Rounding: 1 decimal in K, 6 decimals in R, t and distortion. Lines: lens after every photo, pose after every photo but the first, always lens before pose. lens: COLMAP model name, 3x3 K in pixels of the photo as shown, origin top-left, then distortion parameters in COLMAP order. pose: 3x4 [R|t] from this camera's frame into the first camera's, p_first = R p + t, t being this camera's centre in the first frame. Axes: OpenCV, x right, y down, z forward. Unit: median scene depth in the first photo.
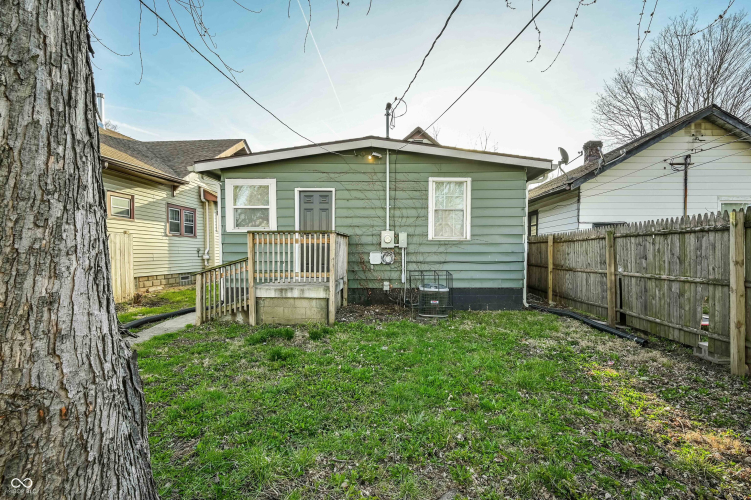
lens RADIAL K [[356.9, 0, 375.5], [0, 356.9, 250.0], [0, 0, 1]] dist [0.000618, 0.000177]
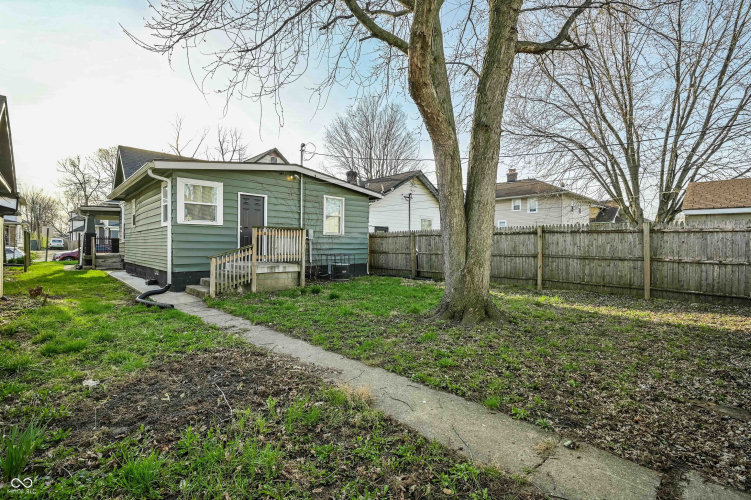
lens RADIAL K [[344.6, 0, 380.9], [0, 344.6, 229.4], [0, 0, 1]] dist [0.001735, 0.000262]
pose [[0.699369, 0.035414, 0.713882, -0.754046], [-0.005628, 0.999014, -0.044046, 0.013234], [-0.714738, 0.026787, 0.698879, -0.238001]]
